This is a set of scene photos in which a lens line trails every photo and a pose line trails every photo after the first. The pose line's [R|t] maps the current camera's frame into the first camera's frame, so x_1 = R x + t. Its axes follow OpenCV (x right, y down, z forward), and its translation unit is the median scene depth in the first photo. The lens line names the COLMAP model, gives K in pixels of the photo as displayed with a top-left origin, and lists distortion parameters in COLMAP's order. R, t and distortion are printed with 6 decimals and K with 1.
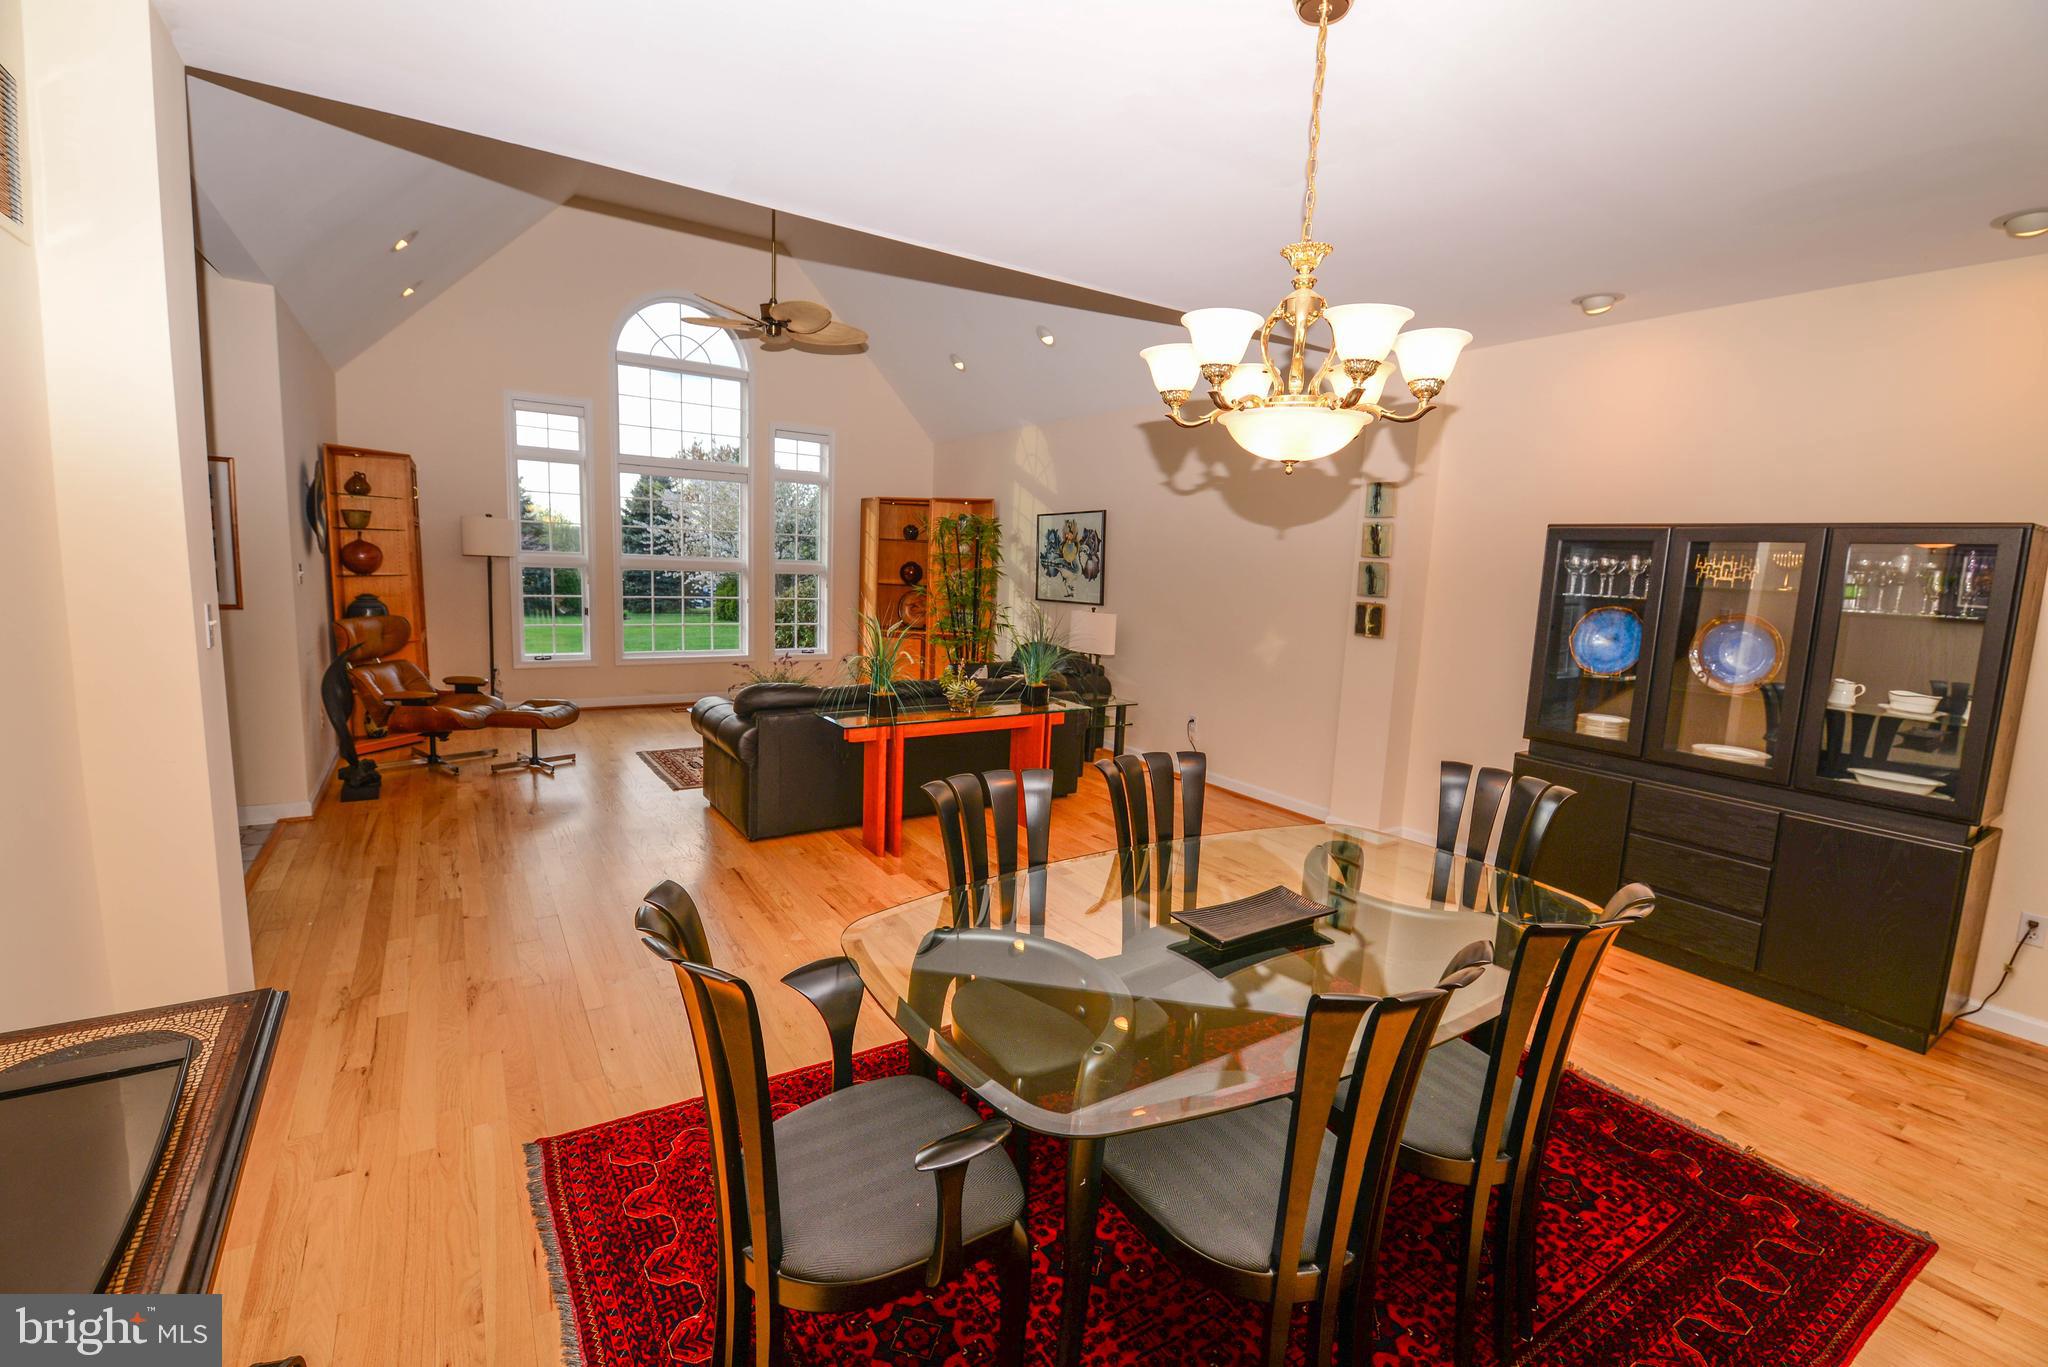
lens RADIAL K [[890.1, 0, 1026.0], [0, 890.1, 671.6], [0, 0, 1]] dist [-0.000603, -0.011534]
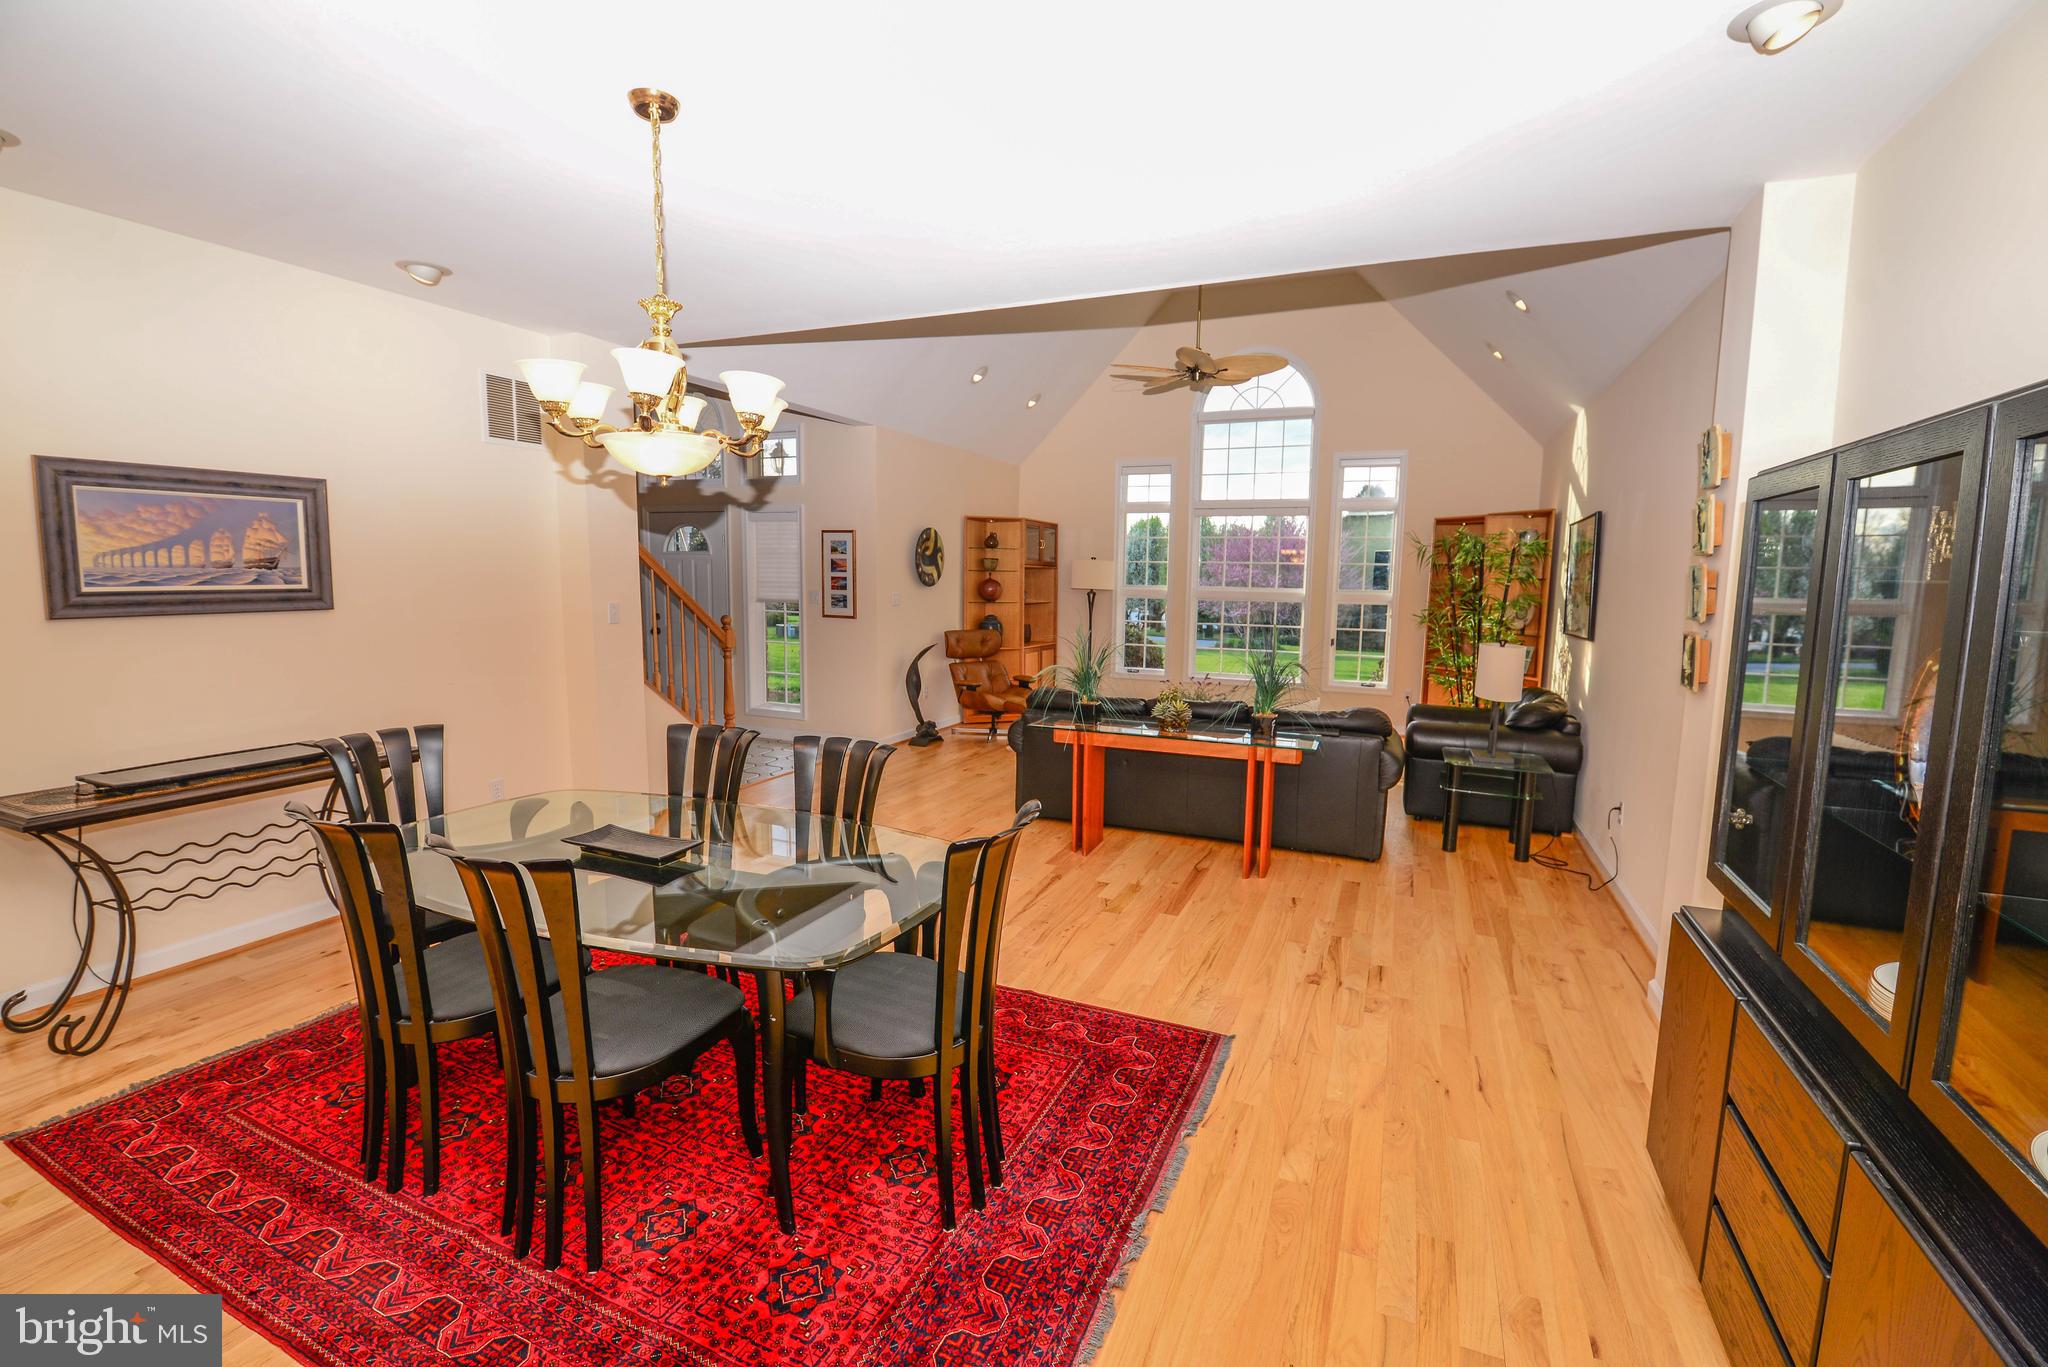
lens RADIAL K [[890.1, 0, 1026.0], [0, 890.1, 671.6], [0, 0, 1]] dist [-0.000603, -0.011534]
pose [[0.536288, 0.058825, -0.841983, 0.538752], [-0.099447, 0.995024, 0.006176, -0.008815], [0.838156, 0.080421, 0.539469, 0.258670]]
